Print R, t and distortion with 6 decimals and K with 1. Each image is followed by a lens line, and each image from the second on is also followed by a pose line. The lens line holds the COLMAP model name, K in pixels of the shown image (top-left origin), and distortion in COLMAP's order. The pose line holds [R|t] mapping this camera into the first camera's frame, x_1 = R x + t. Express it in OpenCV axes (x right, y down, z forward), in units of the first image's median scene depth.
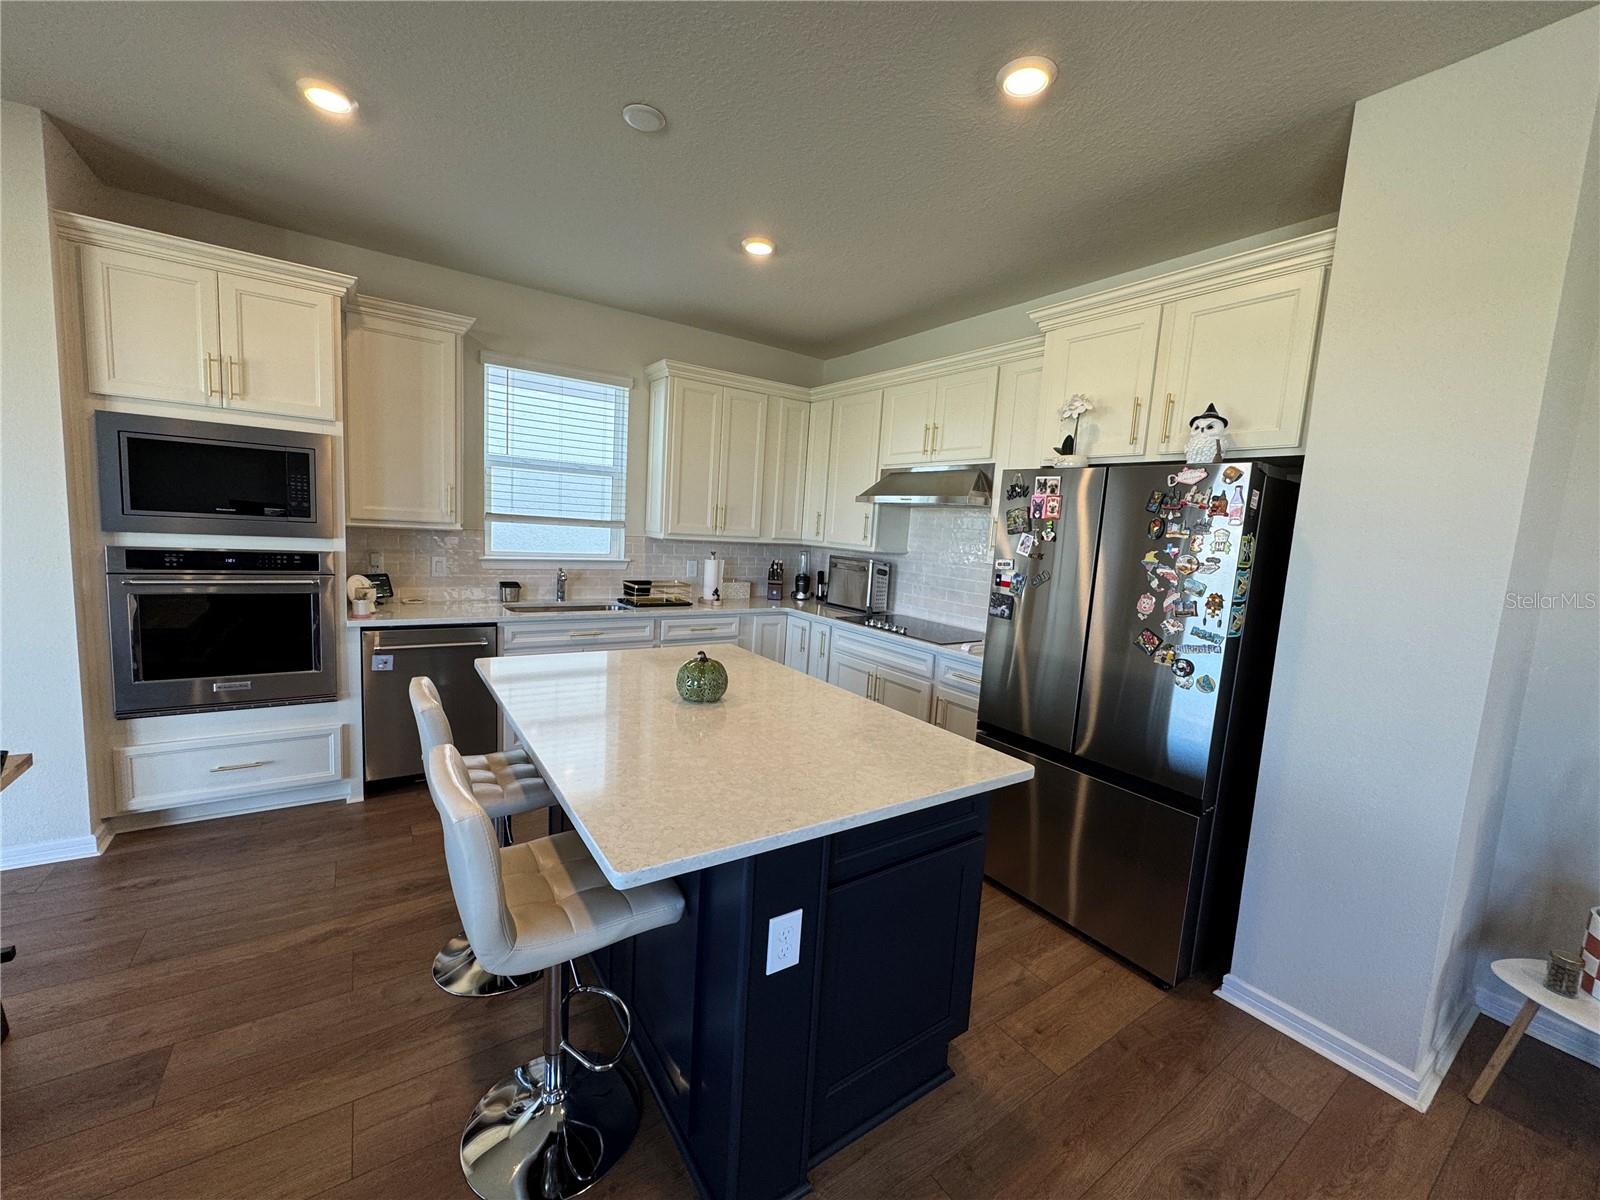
lens RADIAL K [[635.3, 0, 798.7], [0, 635.3, 601.6], [0, 0, 1]] dist [-0.003827, 0.000144]
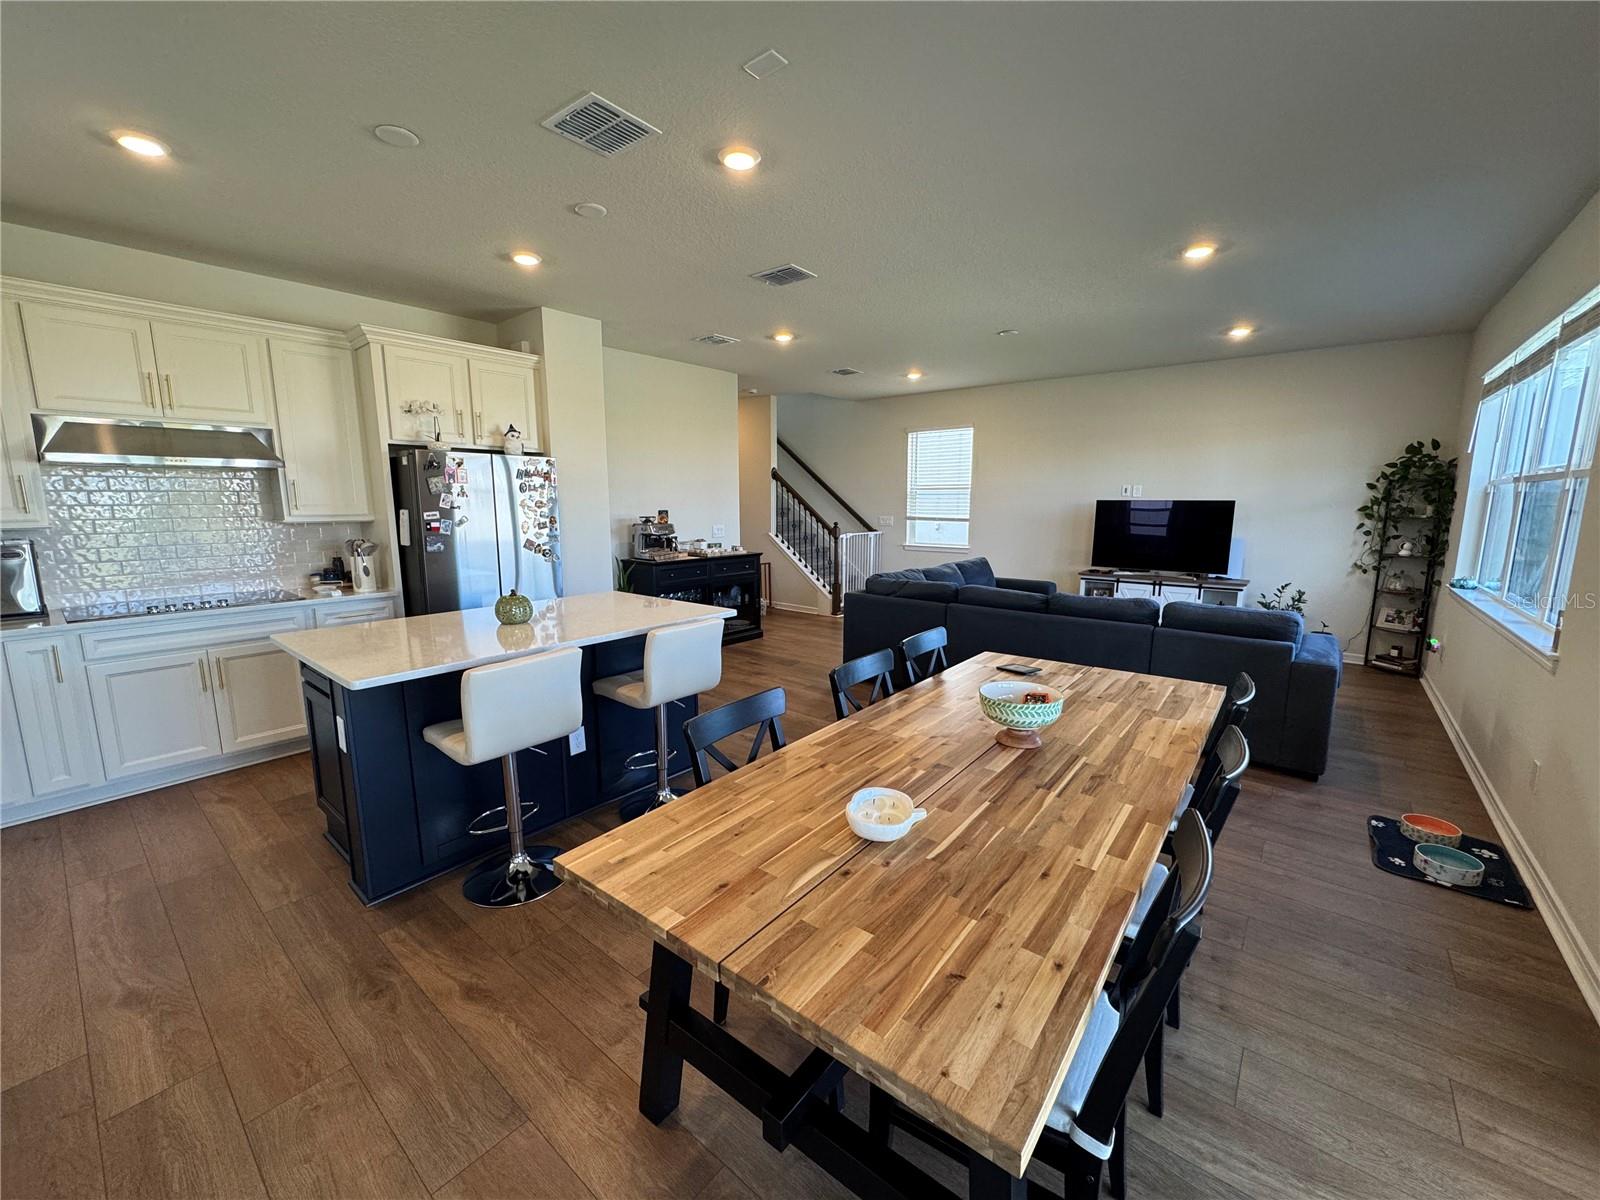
lens RADIAL K [[635.3, 0, 802.8], [0, 635.3, 597.8], [0, 0, 1]] dist [-0.003827, 0.000144]
pose [[-0.283464, -0.207080, 0.936358, -1.177999], [0.098732, 0.964917, 0.243285, -0.130665], [-0.953887, 0.161411, -0.253073, 0.521420]]
